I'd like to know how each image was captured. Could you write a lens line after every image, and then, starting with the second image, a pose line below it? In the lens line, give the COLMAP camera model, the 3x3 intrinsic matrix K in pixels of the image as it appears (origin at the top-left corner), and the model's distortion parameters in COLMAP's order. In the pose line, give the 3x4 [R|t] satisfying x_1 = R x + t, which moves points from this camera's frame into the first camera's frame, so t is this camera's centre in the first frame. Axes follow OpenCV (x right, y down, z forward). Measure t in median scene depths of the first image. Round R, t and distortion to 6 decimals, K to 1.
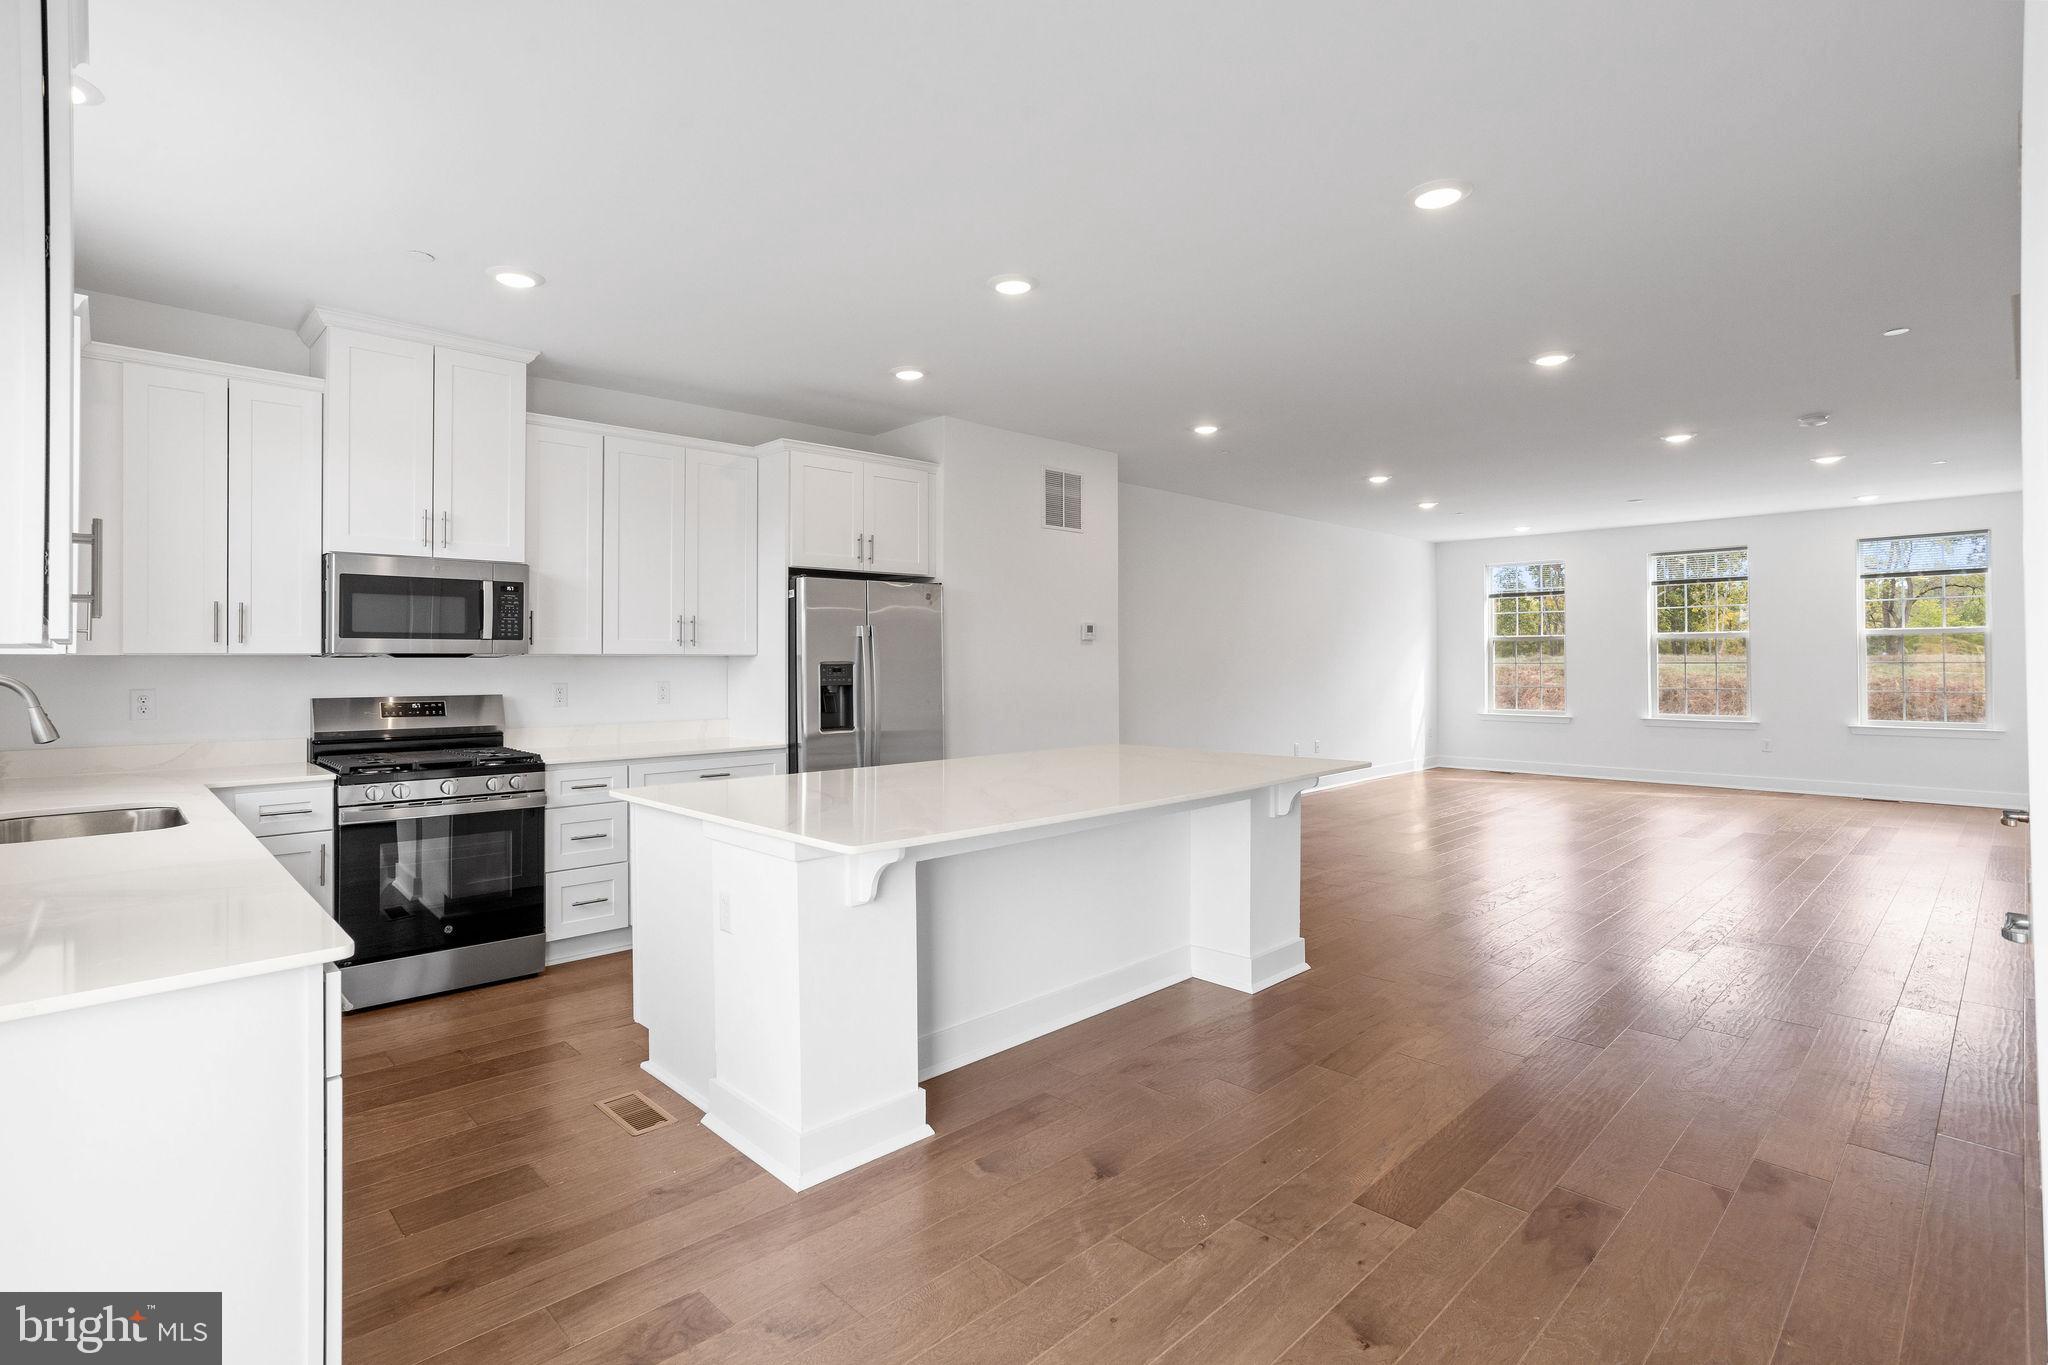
lens RADIAL K [[1018.8, 0, 1015.7], [0, 1018.8, 661.3], [0, 0, 1]] dist [-0.047932, 0.025060]
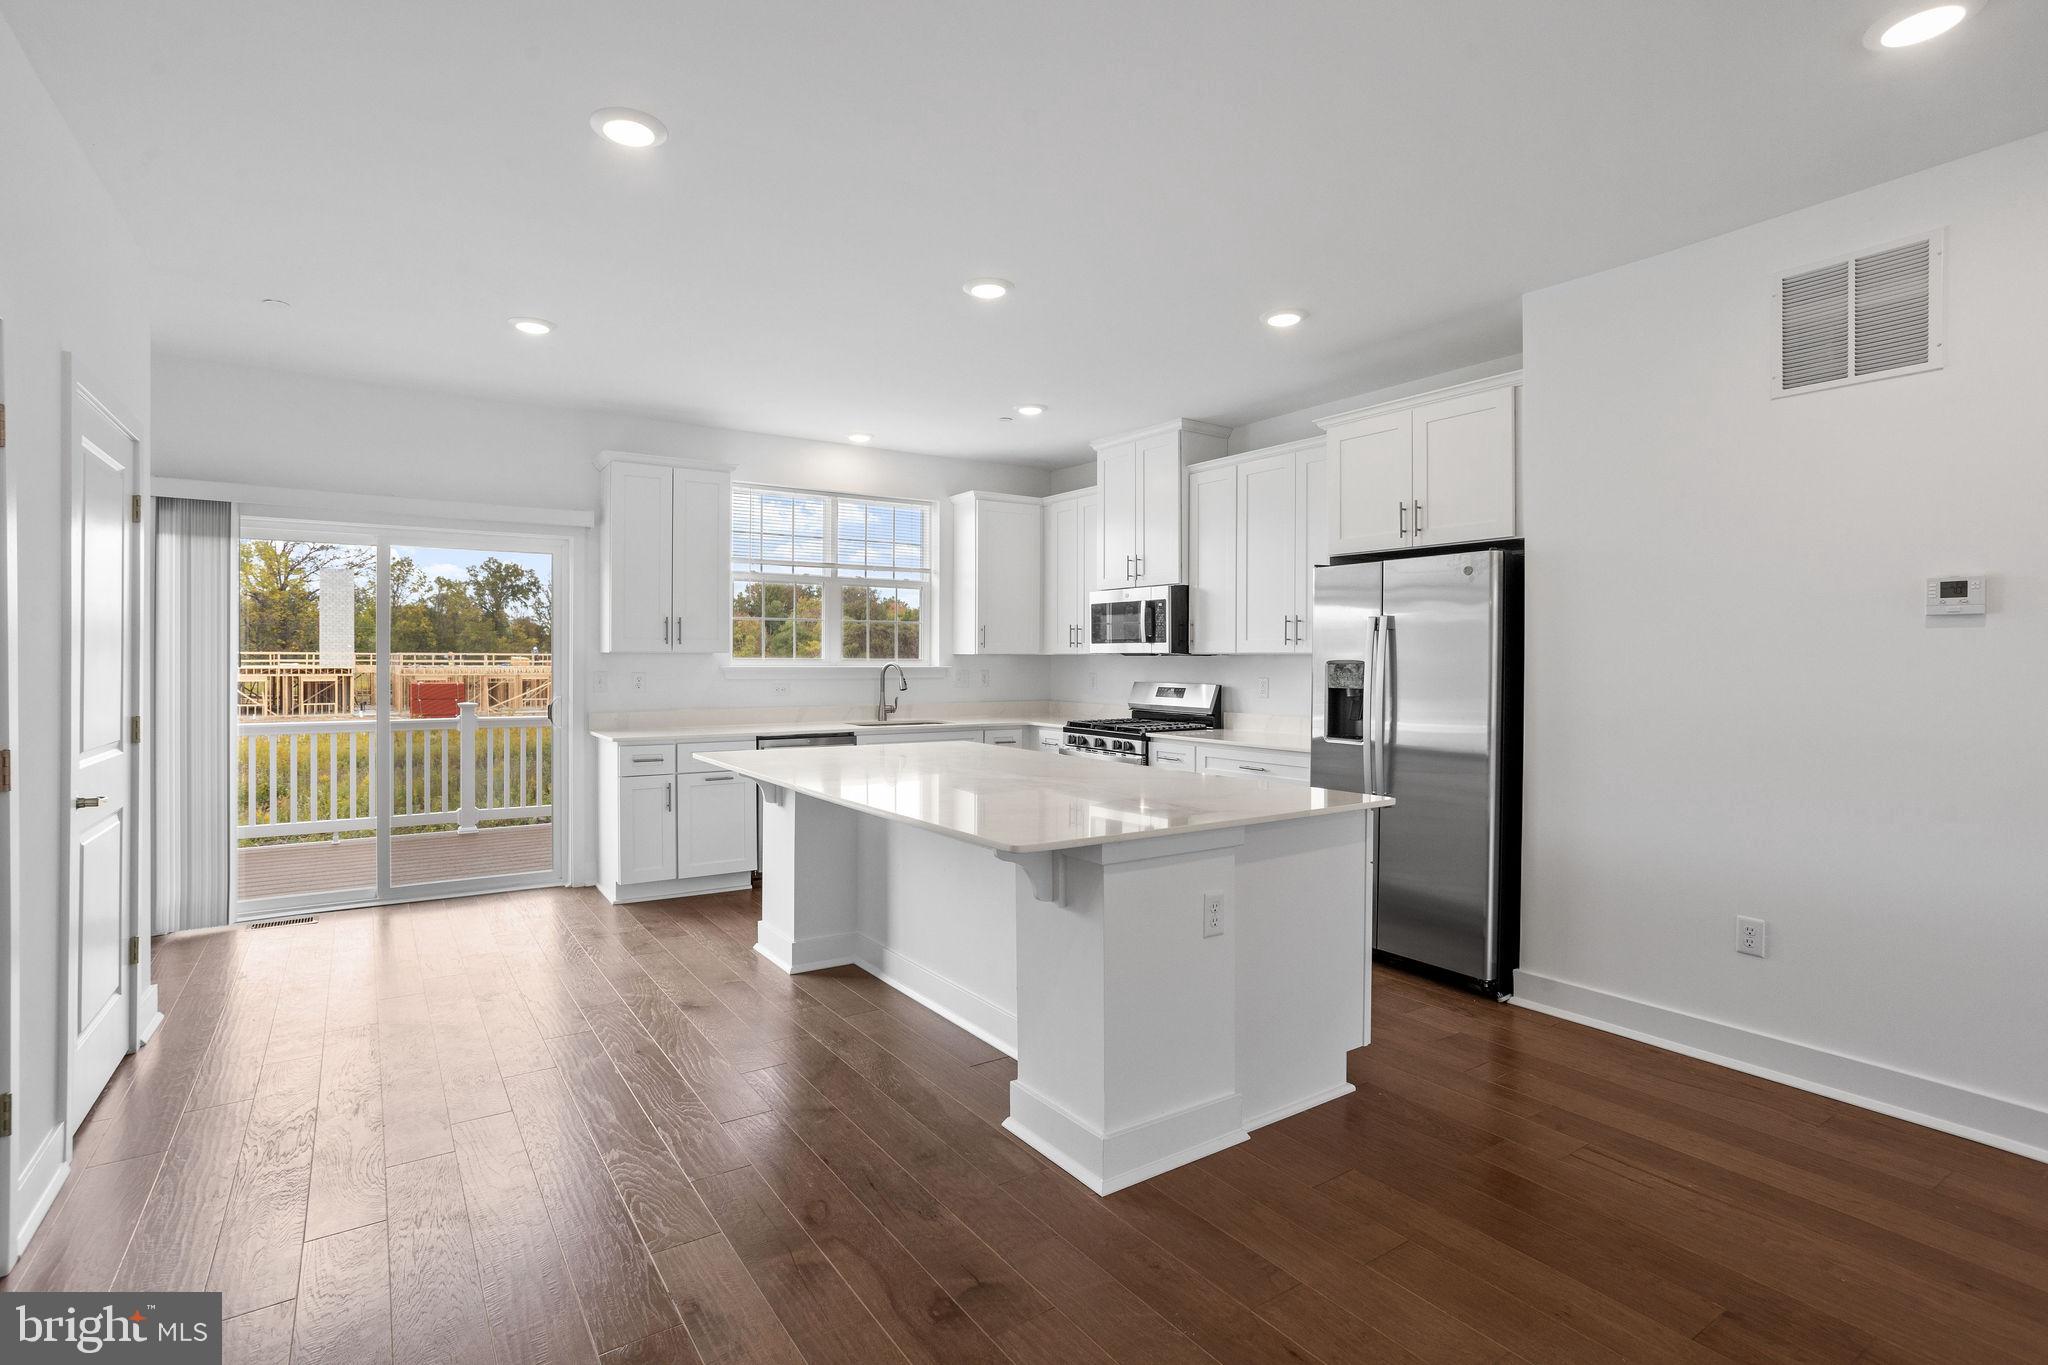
lens RADIAL K [[1018.8, 0, 1019.5], [0, 1018.8, 669.1], [0, 0, 1]] dist [-0.047932, 0.025060]
pose [[-0.213568, 0.011830, -0.976857, 0.586426], [-0.008775, 0.999863, 0.014028, -0.001283], [0.976889, 0.011568, -0.213435, 0.741403]]
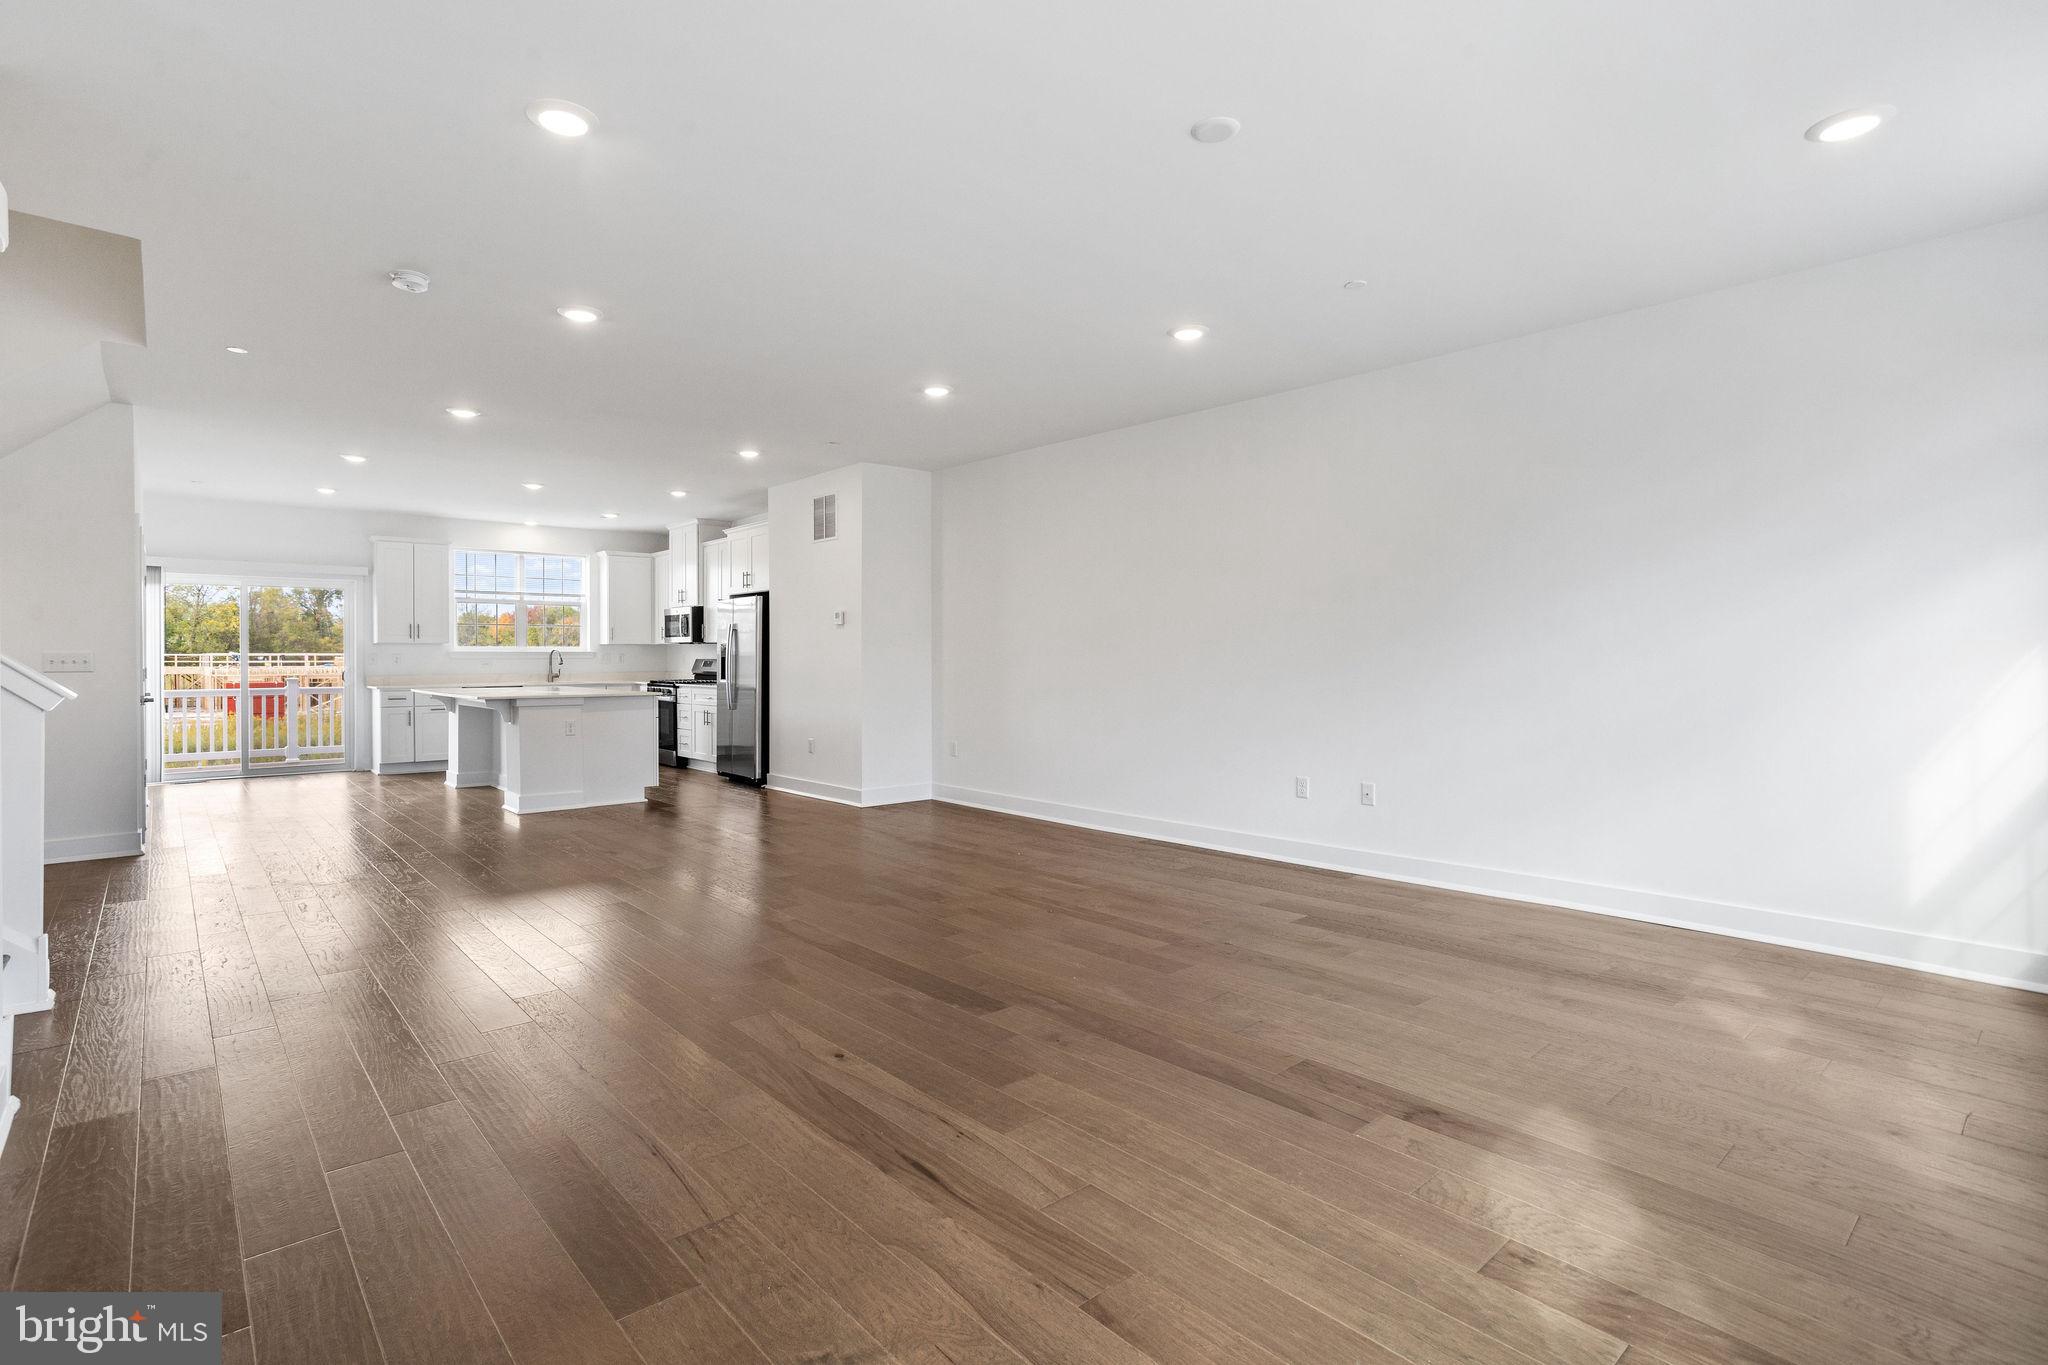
lens RADIAL K [[1018.8, 0, 1028.8], [0, 1018.8, 662.8], [0, 0, 1]] dist [-0.047932, 0.025060]
pose [[-0.077054, 0.008624, -0.996990, 1.347103], [-0.003078, 0.999956, 0.008888, 0.014375], [0.997022, 0.003754, -0.077024, 1.387845]]
